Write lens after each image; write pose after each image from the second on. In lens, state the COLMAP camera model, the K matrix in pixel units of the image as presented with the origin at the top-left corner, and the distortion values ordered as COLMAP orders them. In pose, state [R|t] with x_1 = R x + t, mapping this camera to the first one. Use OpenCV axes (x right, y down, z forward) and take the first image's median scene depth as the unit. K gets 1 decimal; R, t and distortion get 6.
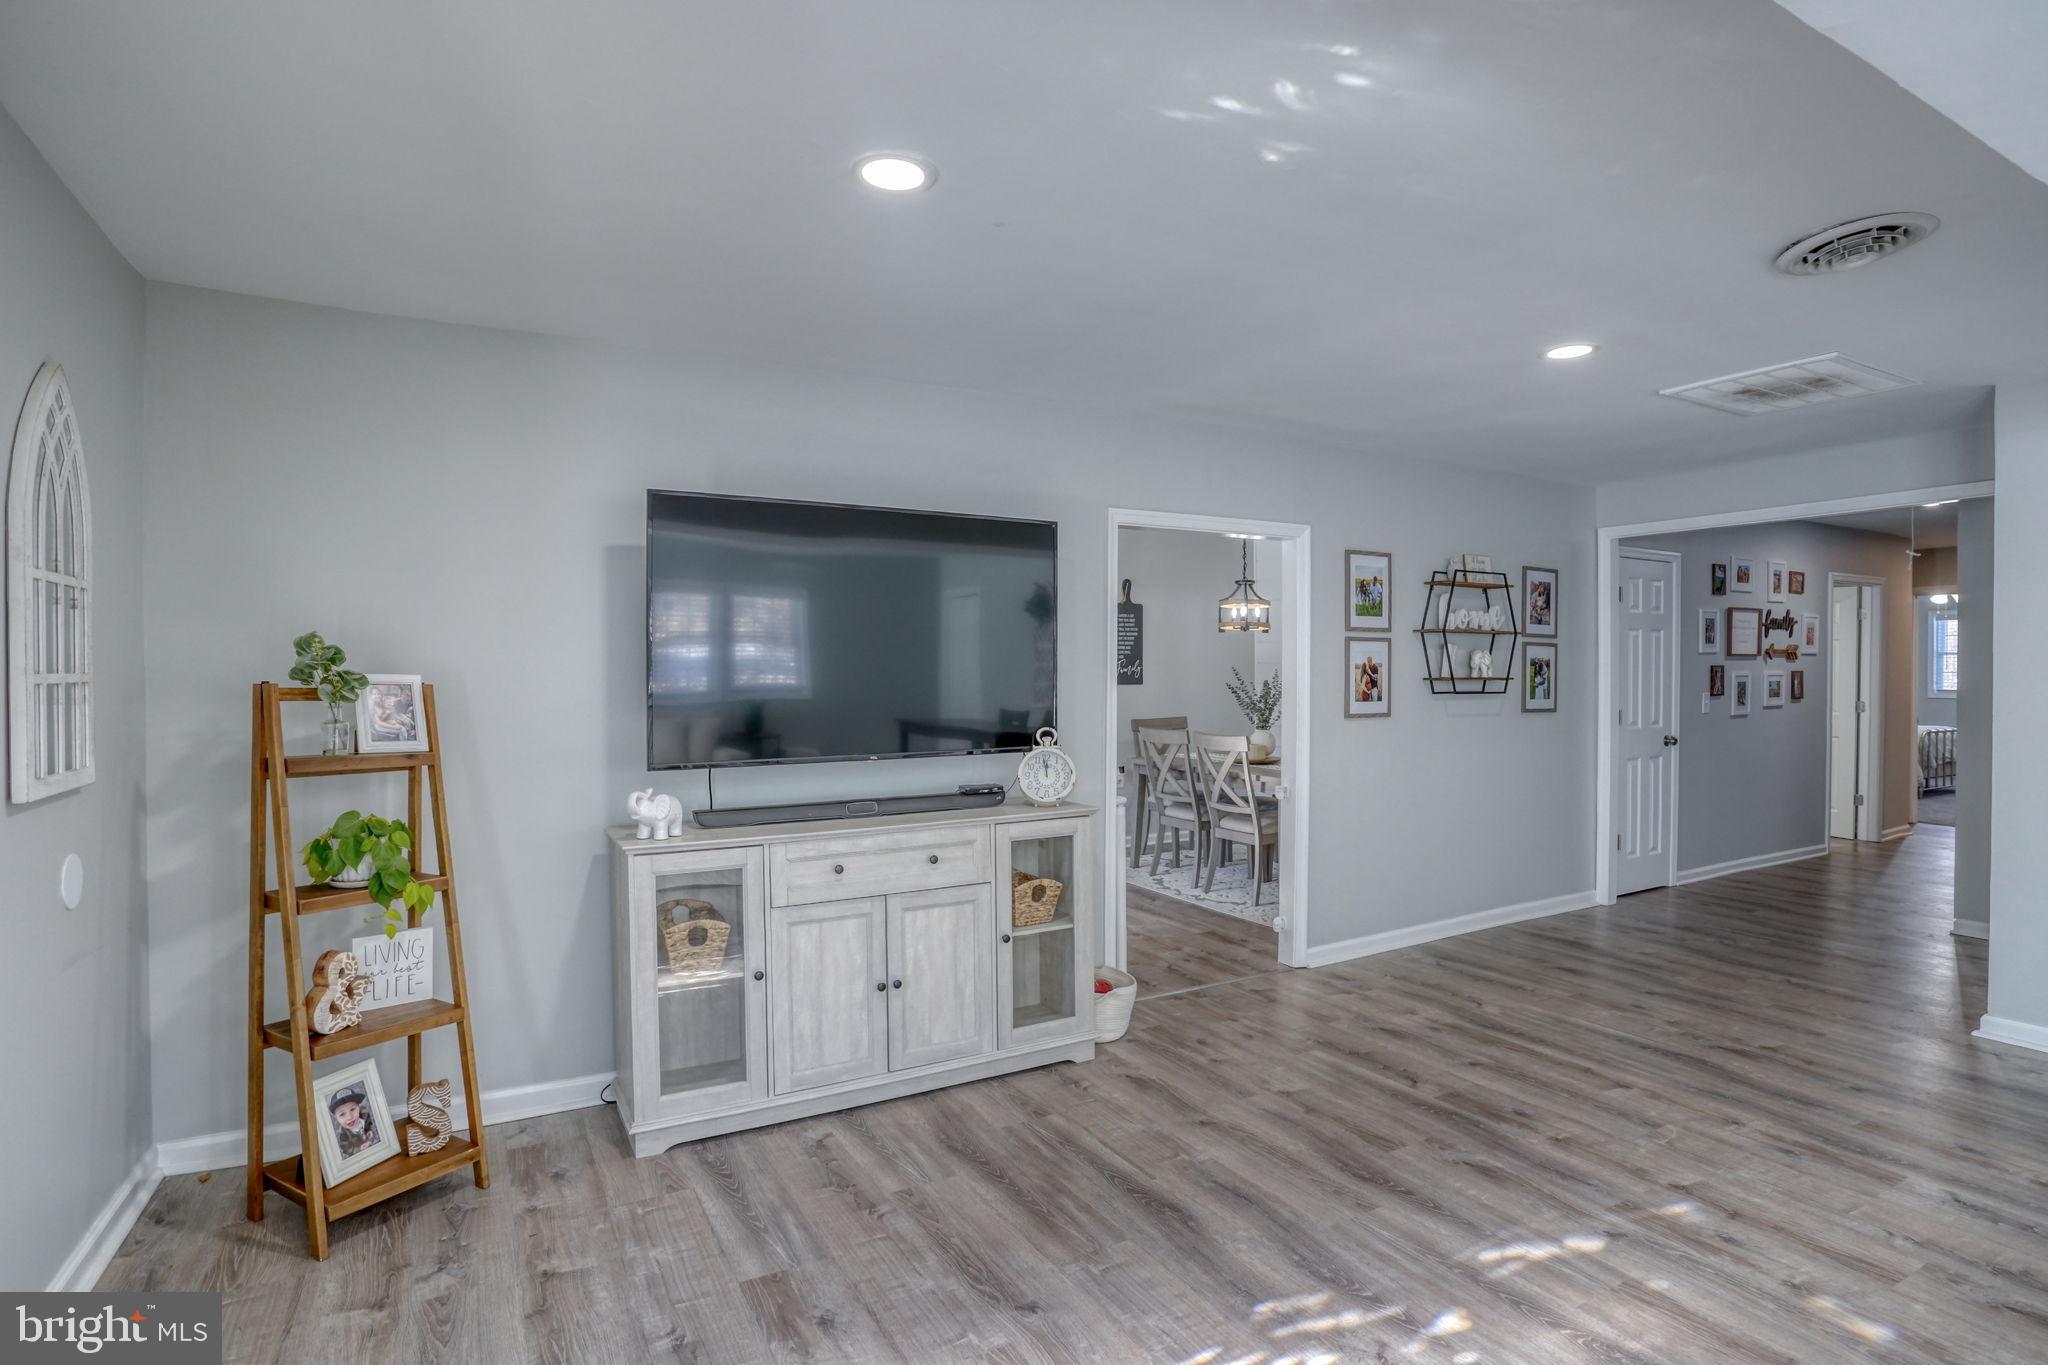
lens RADIAL K [[1022.5, 0, 984.7], [0, 1022.5, 679.7], [0, 0, 1]] dist [-0.057512, 0.018249]
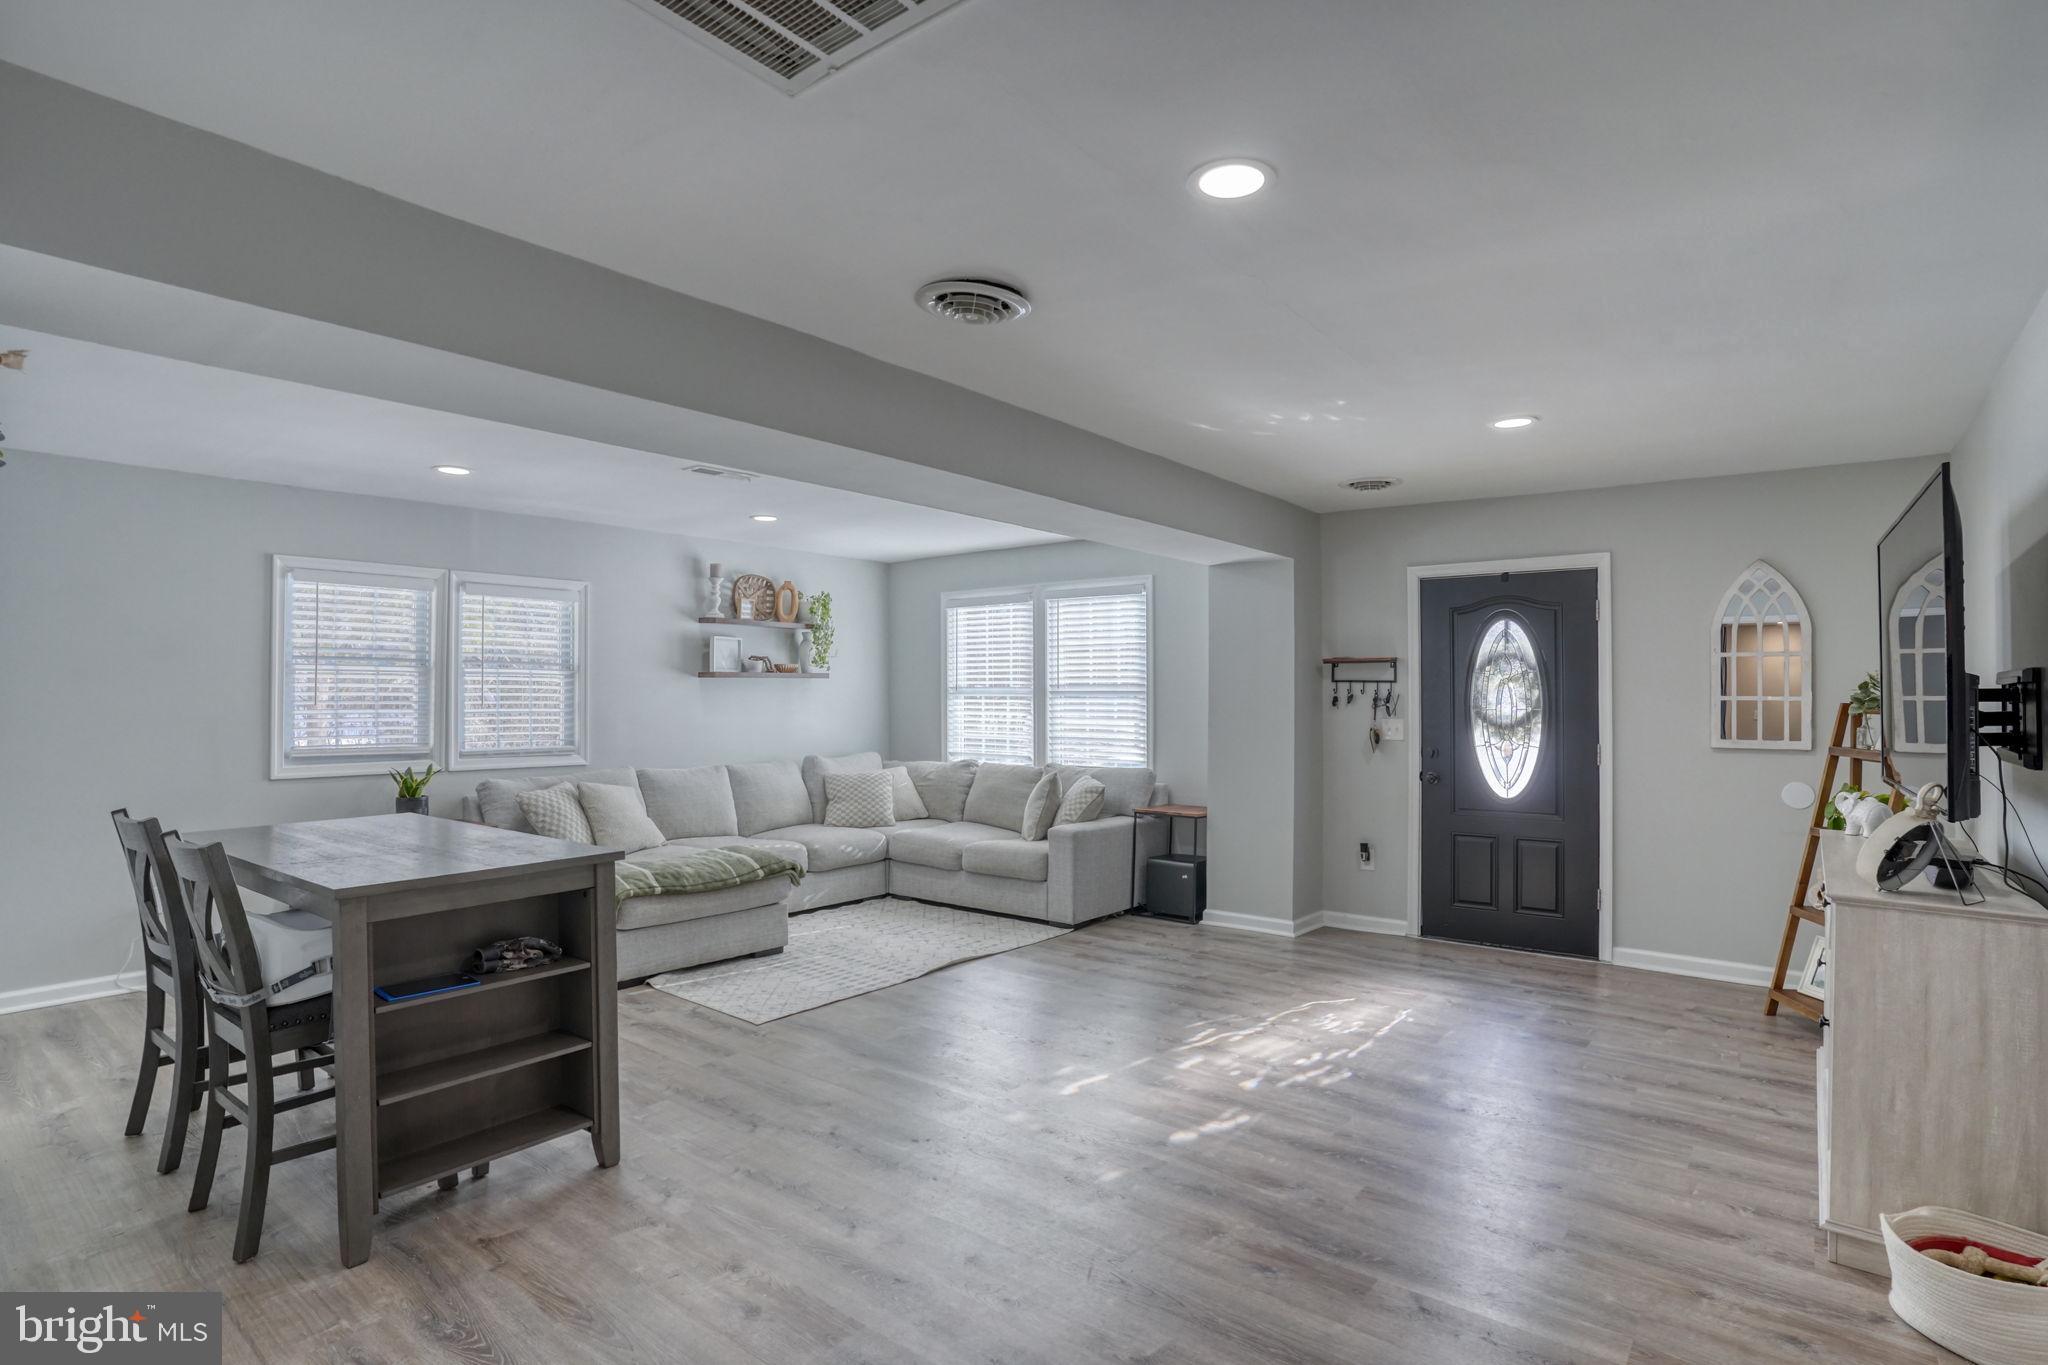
lens RADIAL K [[1022.5, 0, 1008.6], [0, 1022.5, 675.9], [0, 0, 1]] dist [-0.057512, 0.018249]
pose [[-0.921538, -0.006594, -0.388231, 1.362989], [-0.005175, 0.999976, -0.004700, -0.026592], [0.388253, -0.002322, -0.921550, 2.179682]]
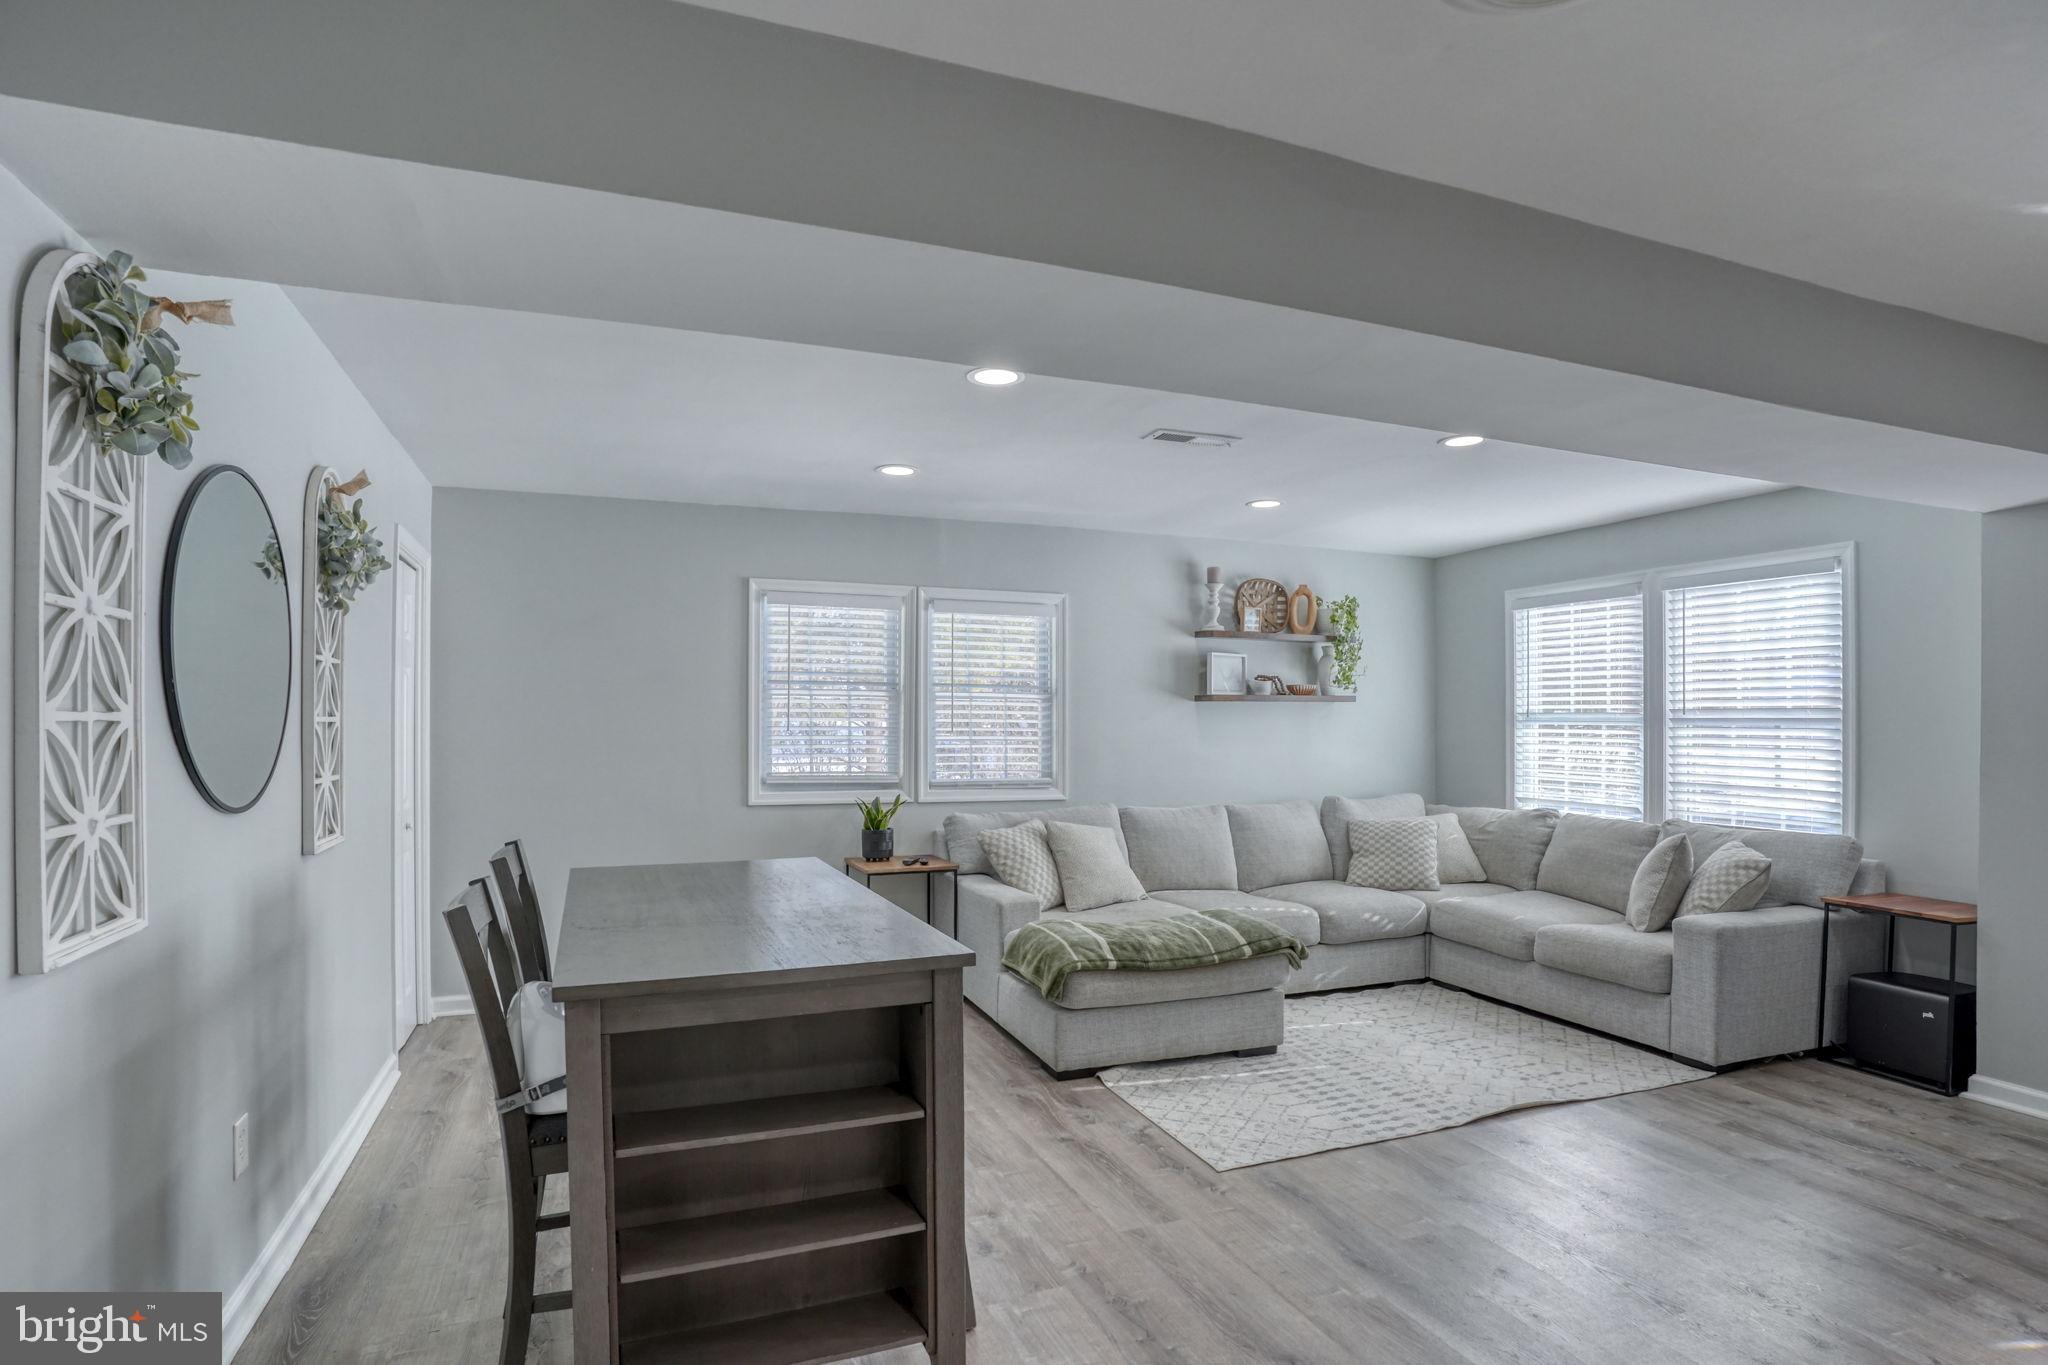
lens RADIAL K [[1022.5, 0, 992.1], [0, 1022.5, 721.4], [0, 0, 1]] dist [-0.057512, 0.018249]
pose [[-0.989990, -0.002938, 0.141106, 1.168707], [-0.000867, 0.999891, 0.014735, -0.017476], [-0.141134, 0.014465, -0.989885, 1.649410]]
